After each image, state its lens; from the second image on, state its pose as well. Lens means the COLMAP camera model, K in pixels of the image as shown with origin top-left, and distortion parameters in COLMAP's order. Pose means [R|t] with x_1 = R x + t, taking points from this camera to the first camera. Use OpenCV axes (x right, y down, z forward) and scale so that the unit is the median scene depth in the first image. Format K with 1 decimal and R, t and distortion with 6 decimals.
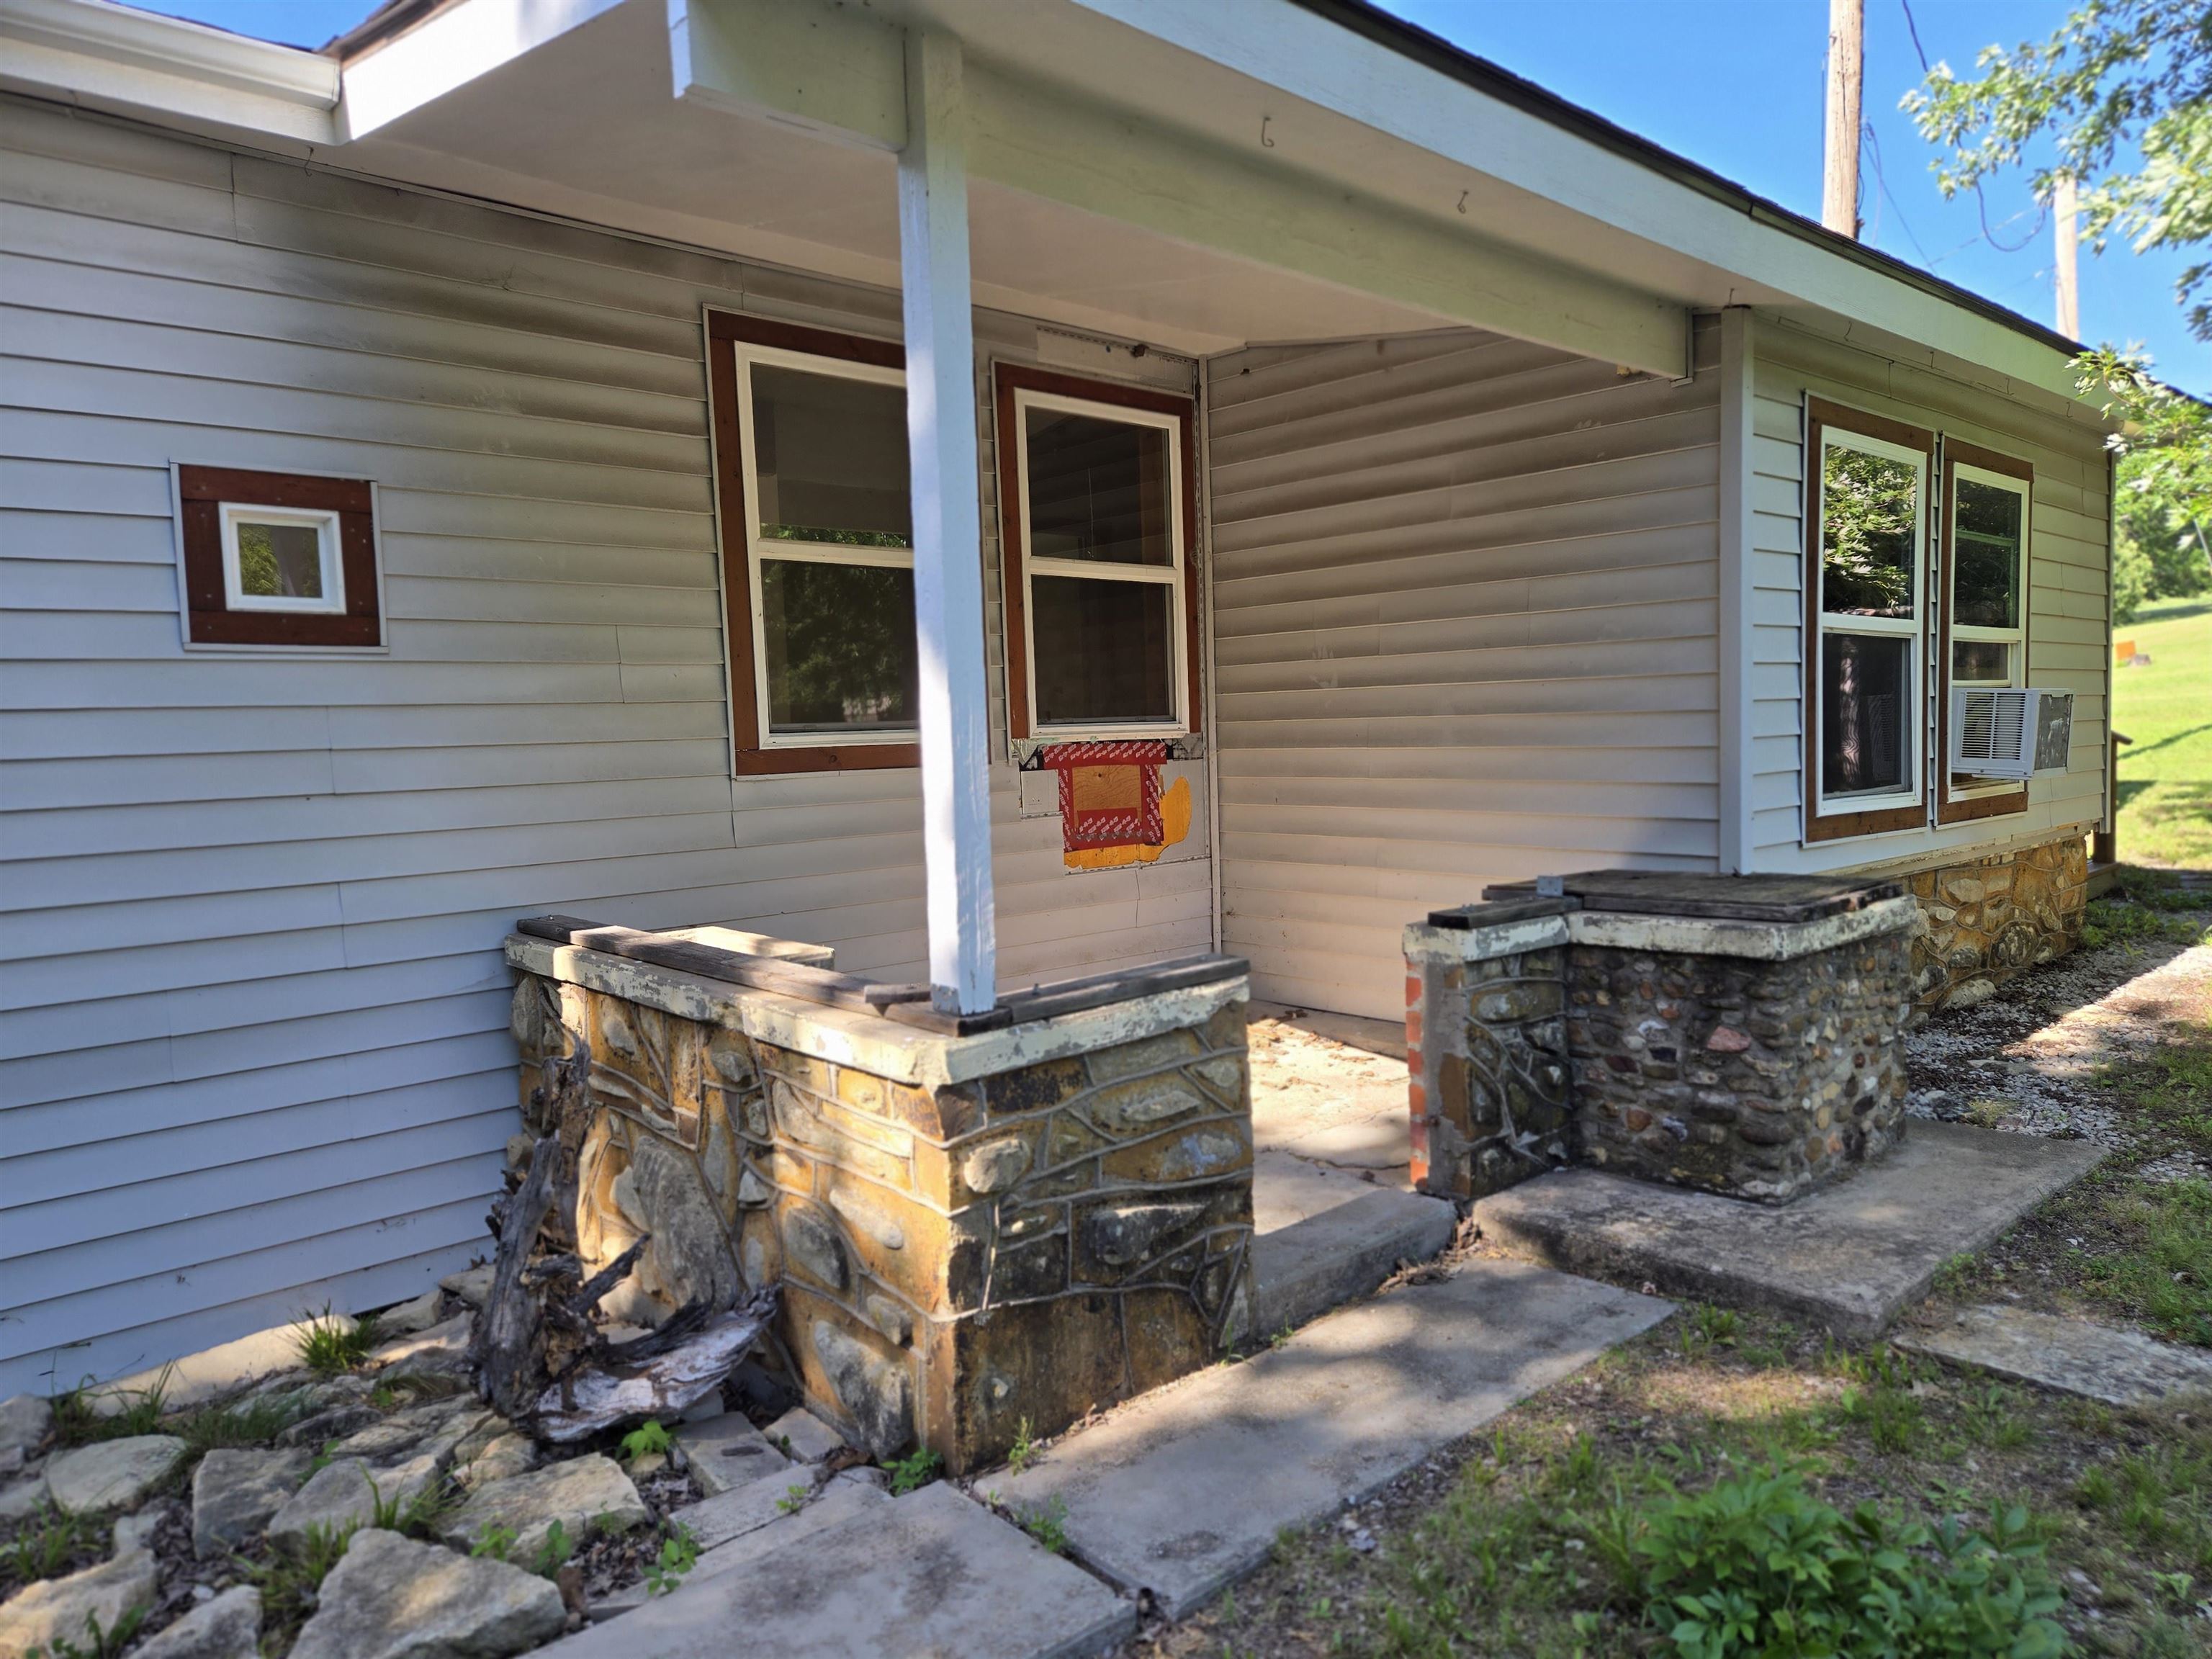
lens RADIAL K [[1463.1, 0, 1108.2], [0, 1463.1, 853.2], [0, 0, 1]] dist [0.007173, 0.000911]
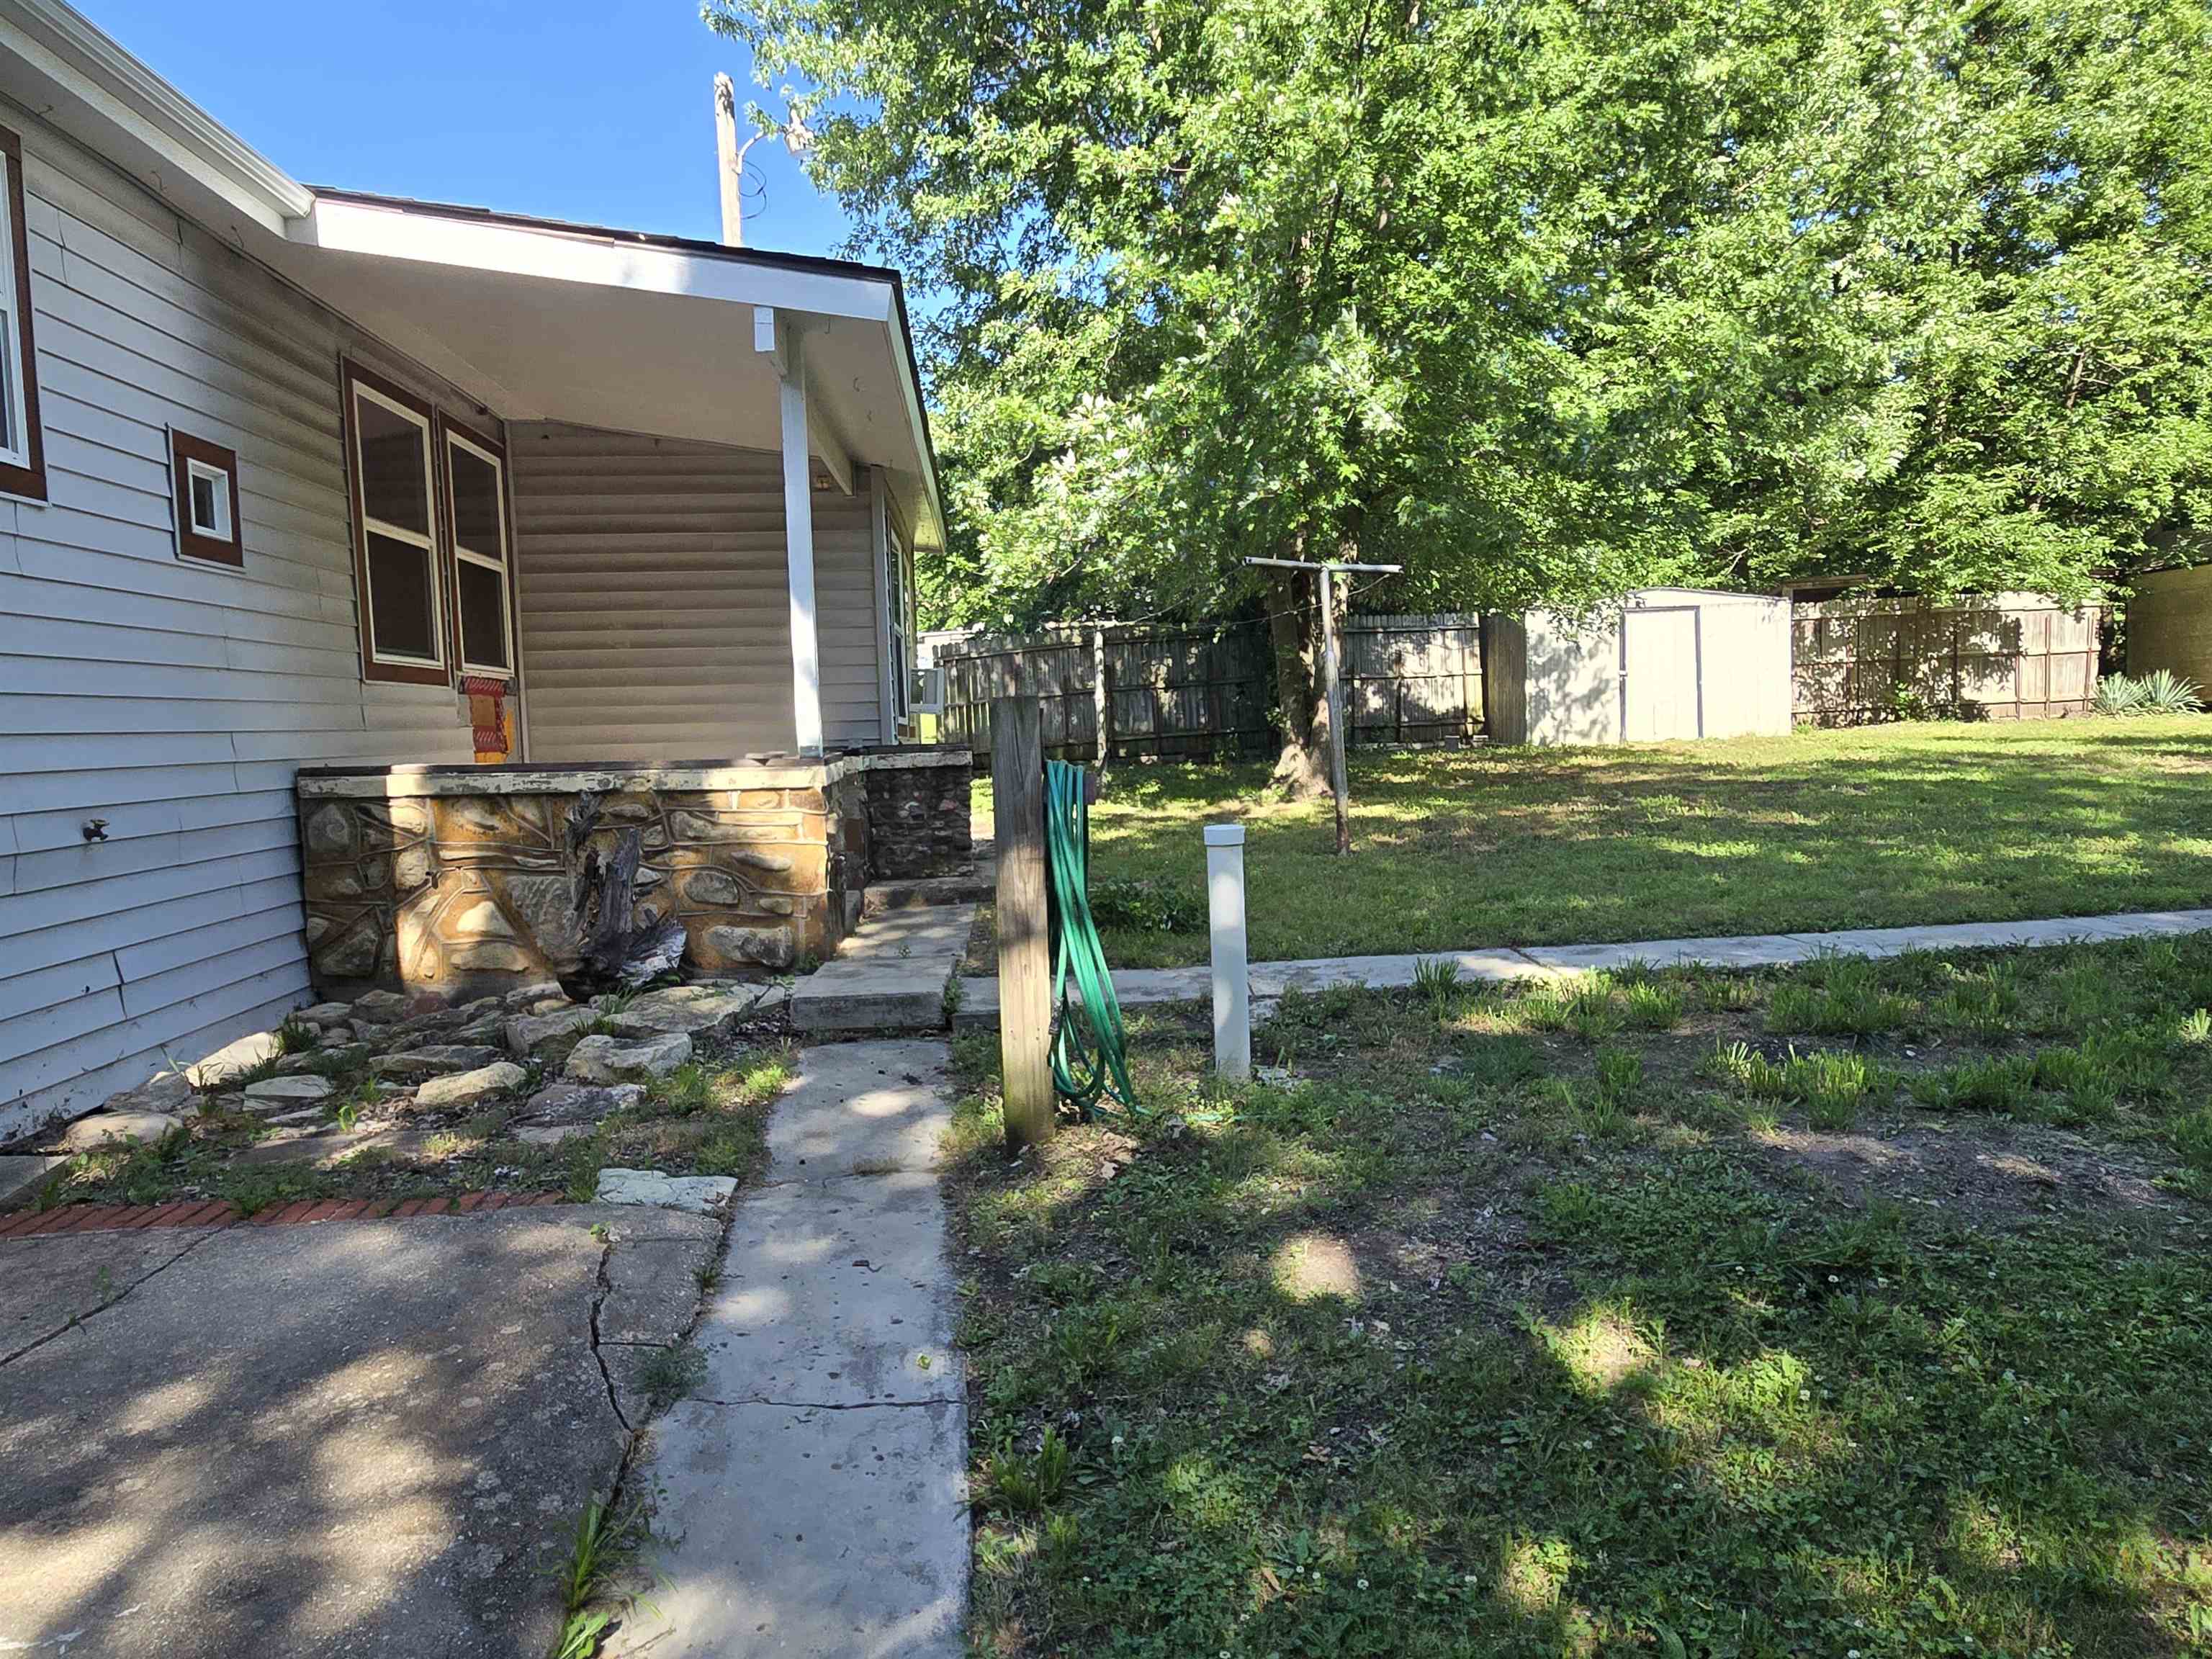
lens RADIAL K [[1413.1, 0, 1076.7], [0, 1413.1, 824.7], [0, 0, 1]] dist [-0.001081, 0.003072]
pose [[0.630149, -0.041988, 0.775338, -1.047116], [0.071613, 0.997424, -0.004187, 0.168992], [-0.773165, 0.058162, 0.631532, -0.470060]]
